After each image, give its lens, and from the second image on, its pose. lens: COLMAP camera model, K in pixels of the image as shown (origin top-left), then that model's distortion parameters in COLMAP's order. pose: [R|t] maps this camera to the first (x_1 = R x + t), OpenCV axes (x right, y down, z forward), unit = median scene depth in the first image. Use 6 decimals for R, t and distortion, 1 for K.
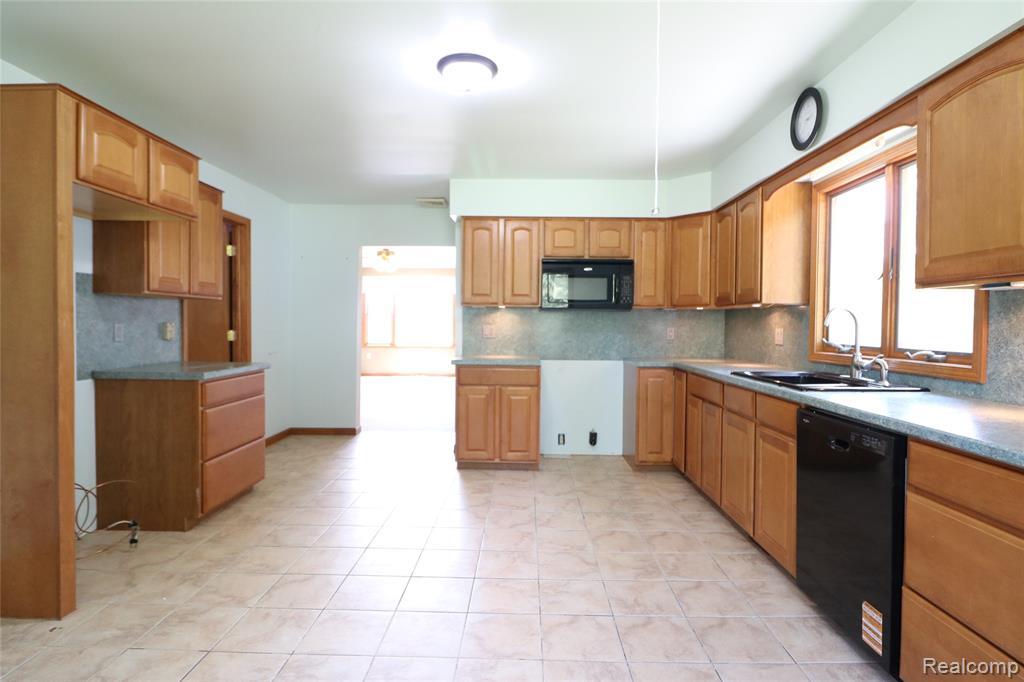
lens RADIAL K [[528.7, 0, 515.4], [0, 528.7, 334.7], [0, 0, 1]] dist [-0.000451, -0.007724]
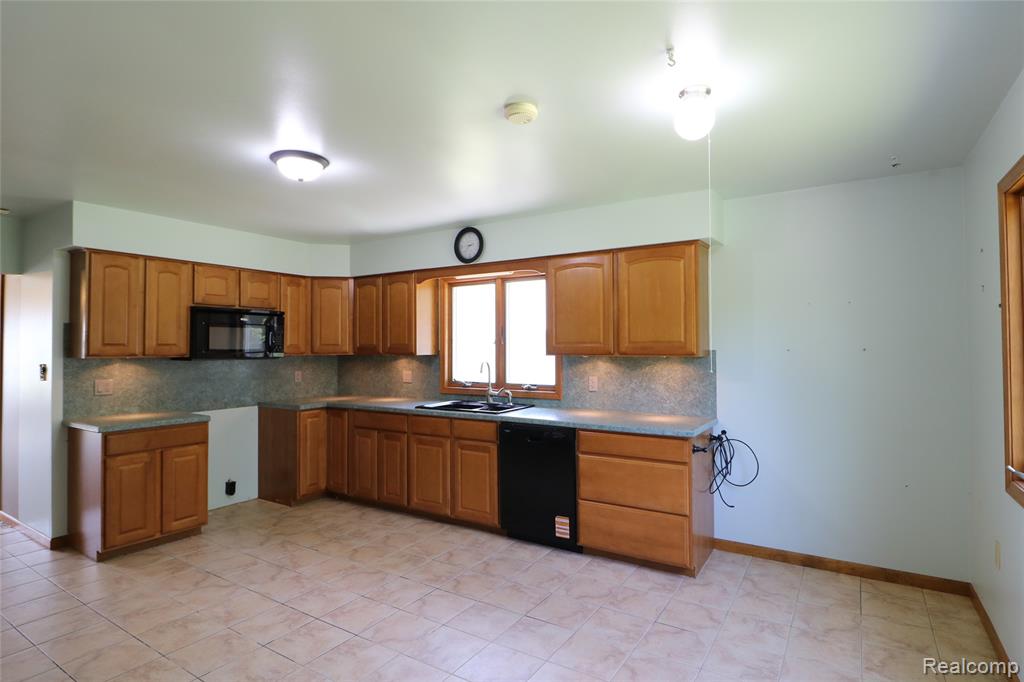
lens RADIAL K [[528.7, 0, 515.5], [0, 528.7, 338.8], [0, 0, 1]] dist [-0.000451, -0.007724]
pose [[0.523183, 0.001721, 0.852219, -0.629285], [0.028406, 0.999407, -0.019457, -0.072040], [-0.851747, 0.034388, 0.522824, 0.037290]]
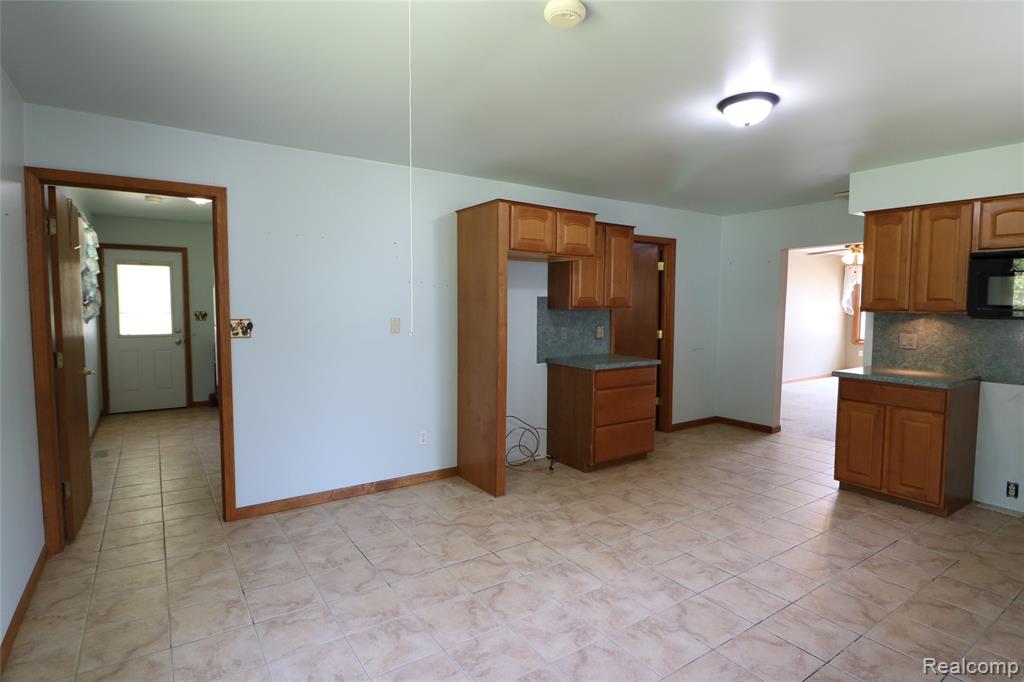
lens RADIAL K [[528.7, 0, 521.5], [0, 528.7, 338.6], [0, 0, 1]] dist [-0.000451, -0.007724]
pose [[0.586368, 0.047765, -0.808635, 0.412042], [-0.018637, 0.998791, 0.045483, -0.056756], [0.809830, -0.011599, 0.586550, 0.004858]]
